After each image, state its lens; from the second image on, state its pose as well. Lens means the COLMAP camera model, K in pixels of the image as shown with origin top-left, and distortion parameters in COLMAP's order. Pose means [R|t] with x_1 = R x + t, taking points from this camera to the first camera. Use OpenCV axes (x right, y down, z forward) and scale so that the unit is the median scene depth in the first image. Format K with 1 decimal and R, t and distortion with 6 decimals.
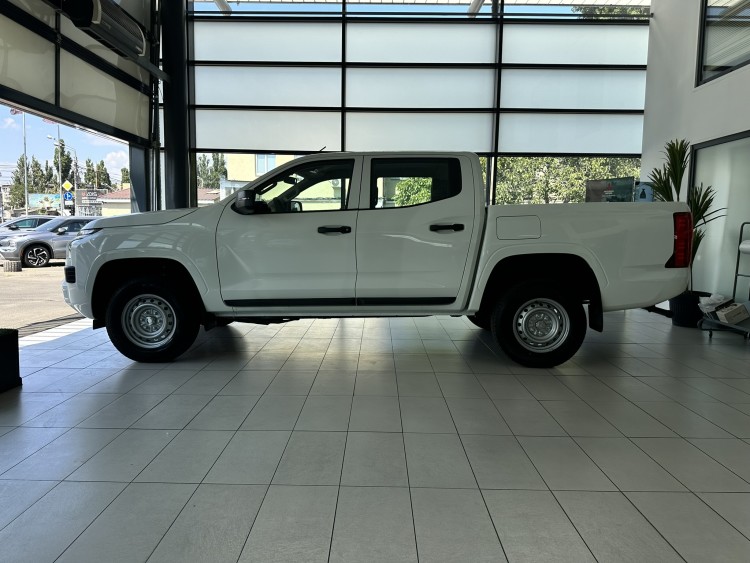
lens RADIAL K [[548.6, 0, 375.0], [0, 548.6, 281.5], [0, 0, 1]] dist [0.002653, -0.001608]
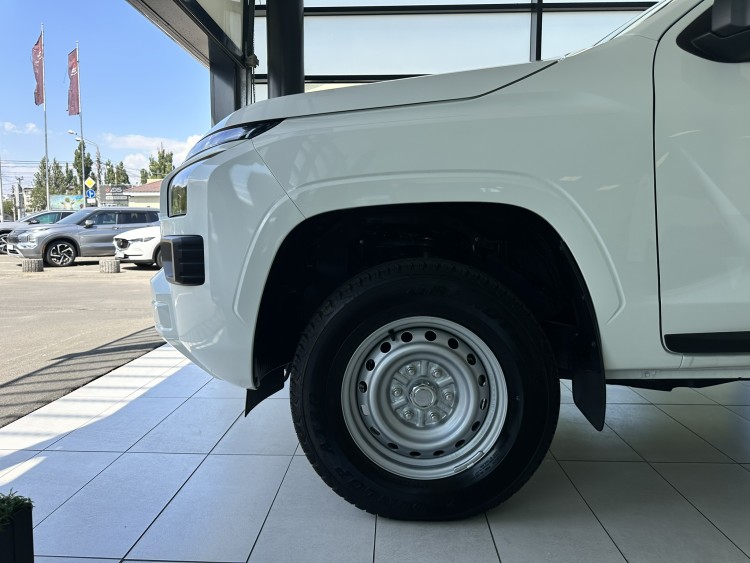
lens RADIAL K [[548.6, 0, 375.0], [0, 548.6, 281.5], [0, 0, 1]] dist [0.002653, -0.001608]
pose [[0.999520, -0.009759, -0.029386, -0.063207], [0.009827, 0.999949, 0.002176, 0.000190], [0.029364, -0.002464, 0.999566, 0.098457]]
